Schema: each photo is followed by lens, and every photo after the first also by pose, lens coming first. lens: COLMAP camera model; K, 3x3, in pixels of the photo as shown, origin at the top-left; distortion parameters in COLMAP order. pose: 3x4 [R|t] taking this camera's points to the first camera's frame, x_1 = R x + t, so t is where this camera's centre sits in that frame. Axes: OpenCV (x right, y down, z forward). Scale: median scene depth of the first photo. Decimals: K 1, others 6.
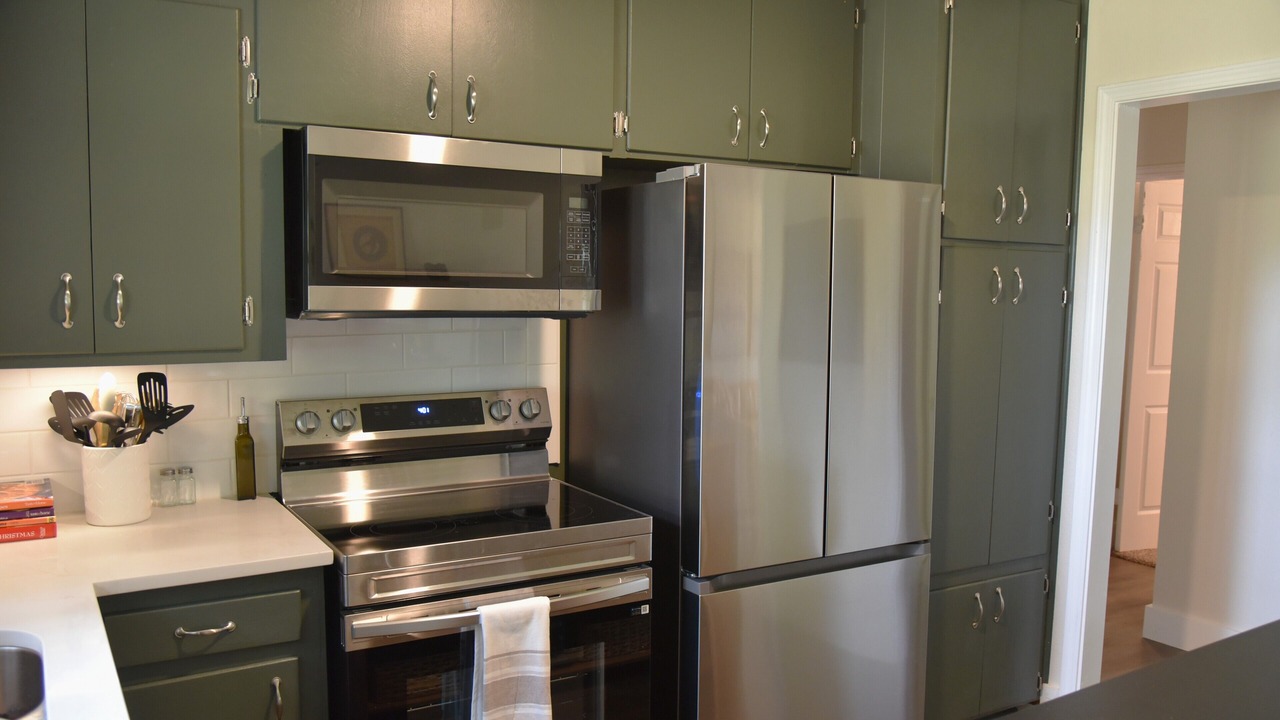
lens RADIAL K [[1027.3, 0, 630.2], [0, 1027.3, 360.2], [0, 0, 1]] dist [-0.029517, -0.004911]
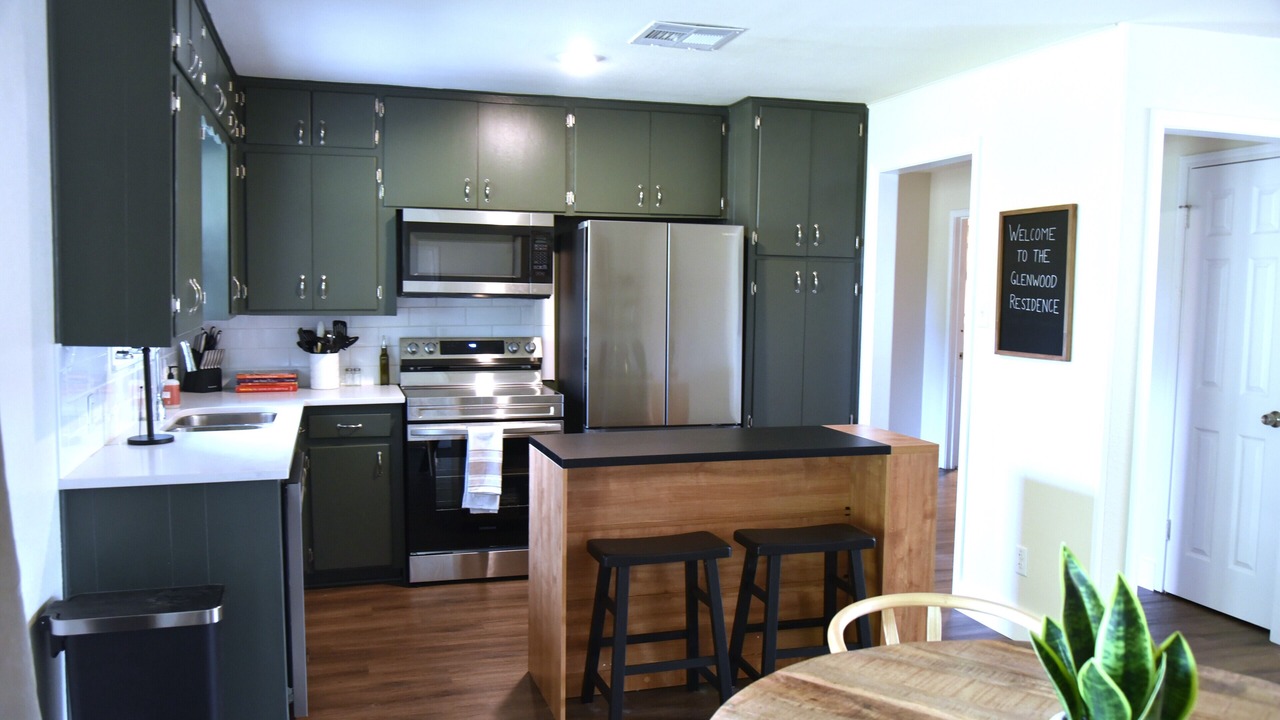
lens RADIAL K [[1027.3, 0, 641.7], [0, 1027.3, 355.5], [0, 0, 1]] dist [-0.029517, -0.004911]
pose [[0.967946, 0.014347, -0.250749, 0.708492], [-0.019203, 0.999672, -0.016930, 0.111076], [0.250424, 0.021203, 0.967904, -0.962232]]
